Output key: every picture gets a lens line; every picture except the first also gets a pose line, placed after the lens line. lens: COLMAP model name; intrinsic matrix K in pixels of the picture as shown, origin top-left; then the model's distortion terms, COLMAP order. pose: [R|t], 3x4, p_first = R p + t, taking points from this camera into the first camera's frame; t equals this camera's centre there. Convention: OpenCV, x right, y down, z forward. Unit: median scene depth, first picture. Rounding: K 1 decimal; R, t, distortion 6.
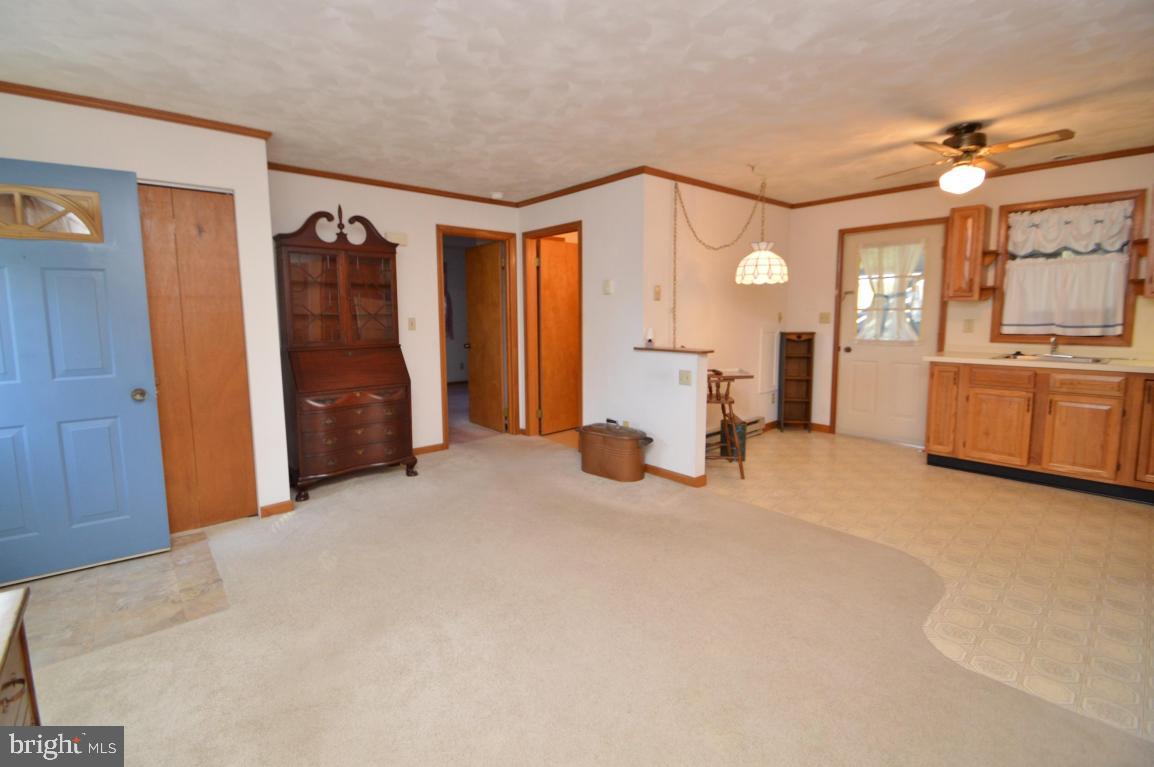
lens RADIAL K [[508.4, 0, 559.0], [0, 508.4, 365.1], [0, 0, 1]] dist [0.023230, -0.022251]
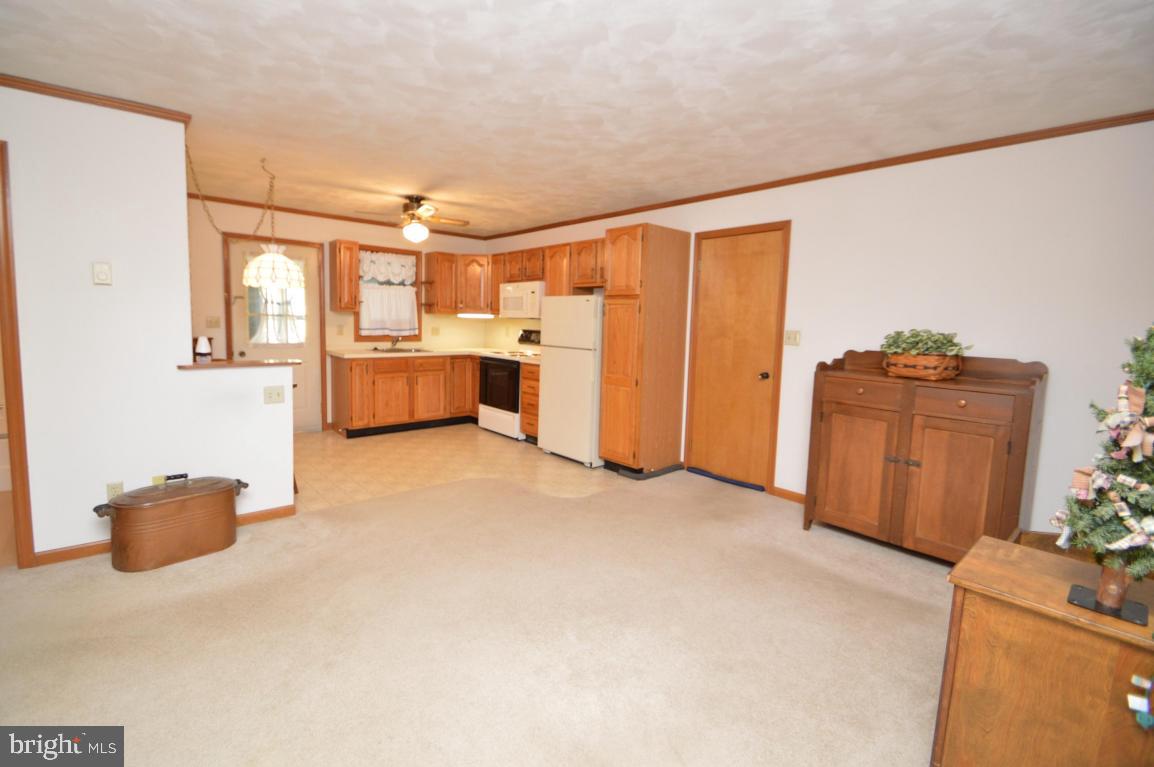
lens RADIAL K [[508.4, 0, 559.0], [0, 508.4, 365.1], [0, 0, 1]] dist [0.023230, -0.022251]
pose [[-0.004346, -0.079467, 0.996828, -0.574719], [0.074838, 0.994016, 0.079569, -0.054269], [-0.997186, 0.074946, 0.001627, 0.487545]]
